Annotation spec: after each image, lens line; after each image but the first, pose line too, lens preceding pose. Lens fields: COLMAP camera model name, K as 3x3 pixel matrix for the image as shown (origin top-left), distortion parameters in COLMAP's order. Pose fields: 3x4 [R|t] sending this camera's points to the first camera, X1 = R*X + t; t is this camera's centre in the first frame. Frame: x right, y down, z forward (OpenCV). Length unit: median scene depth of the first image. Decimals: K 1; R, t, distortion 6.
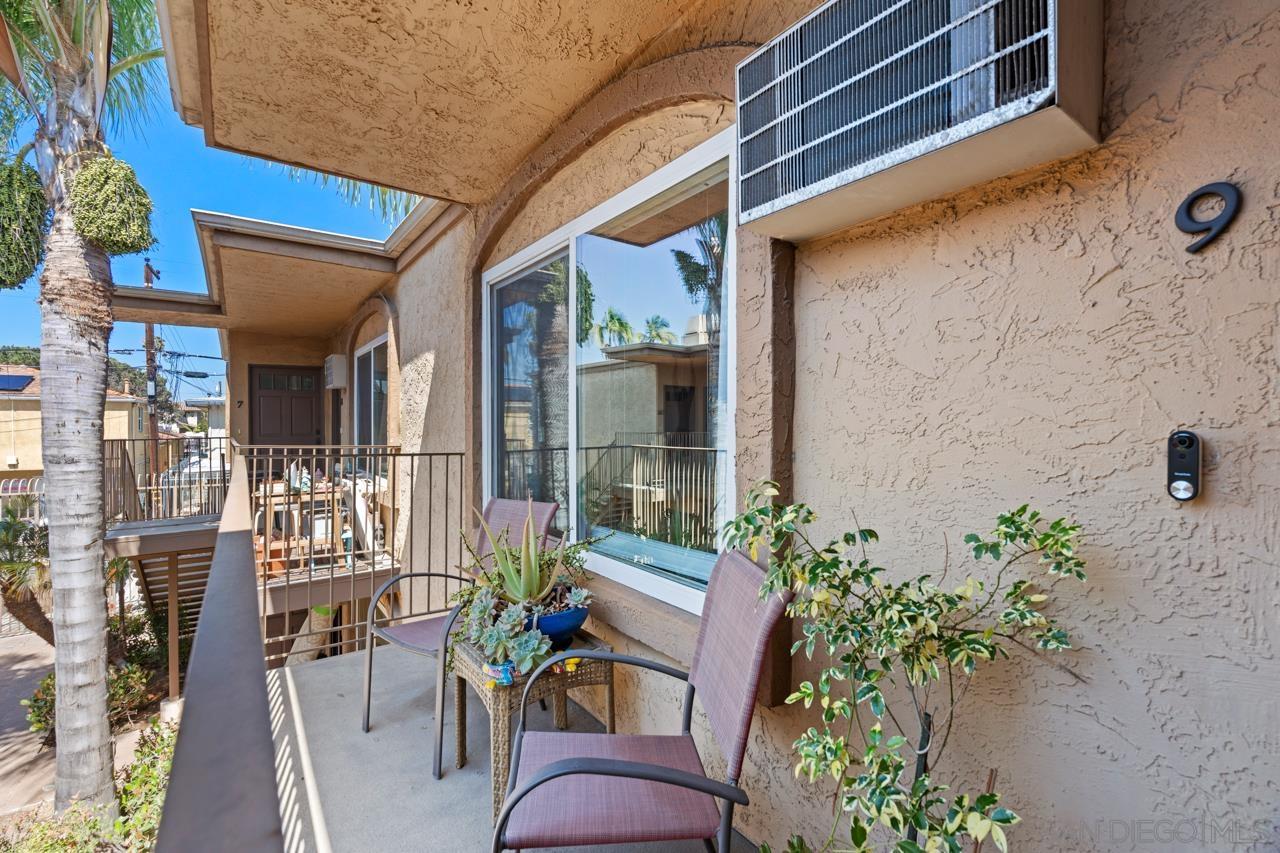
lens RADIAL K [[565.4, 0, 636.4], [0, 565.4, 426.2], [0, 0, 1]] dist [-0.005308, 0.000793]
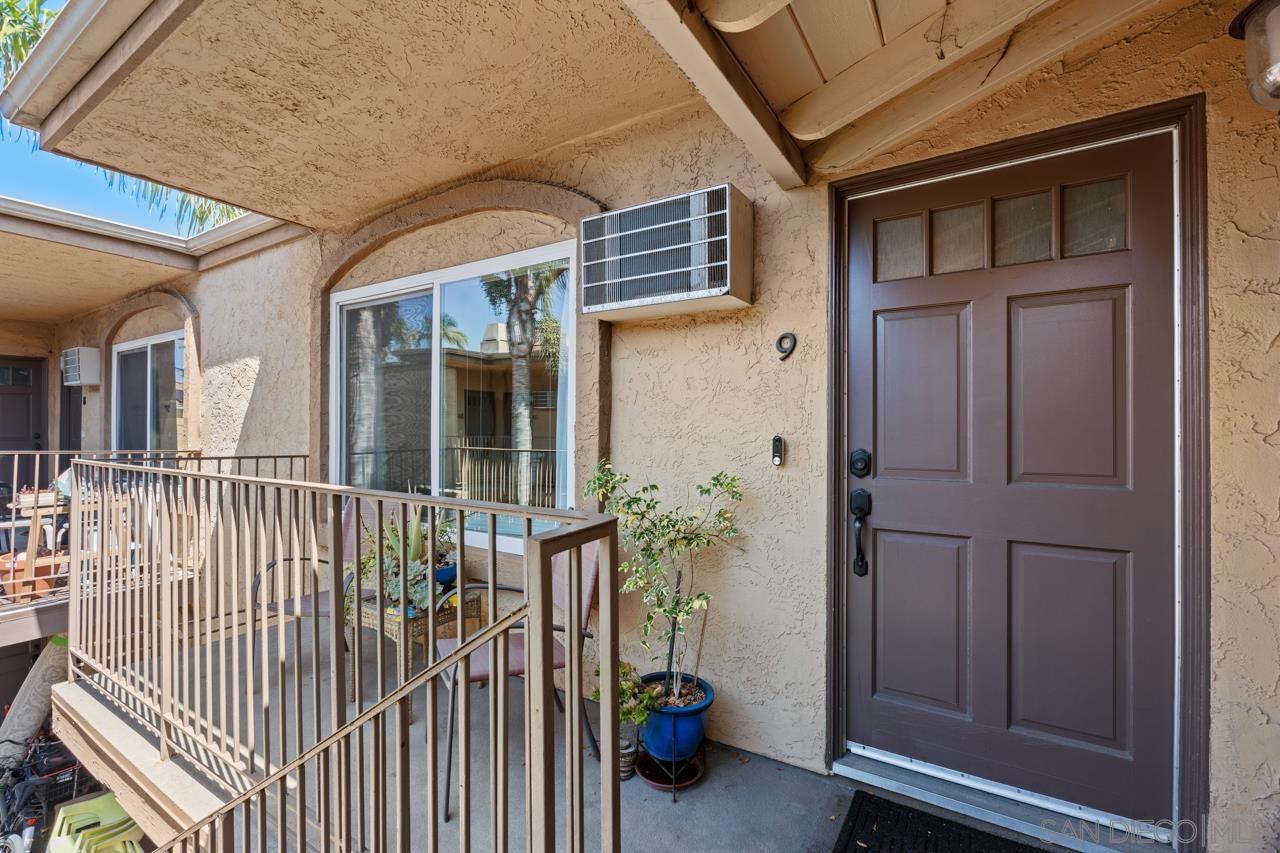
lens RADIAL K [[565.4, 0, 639.3], [0, 565.4, 429.2], [0, 0, 1]] dist [-0.005308, 0.000793]
pose [[0.930069, 0.003990, 0.367362, -0.258750], [-0.003634, 0.999992, -0.001659, -0.008468], [-0.367366, 0.000208, 0.930076, -0.586152]]
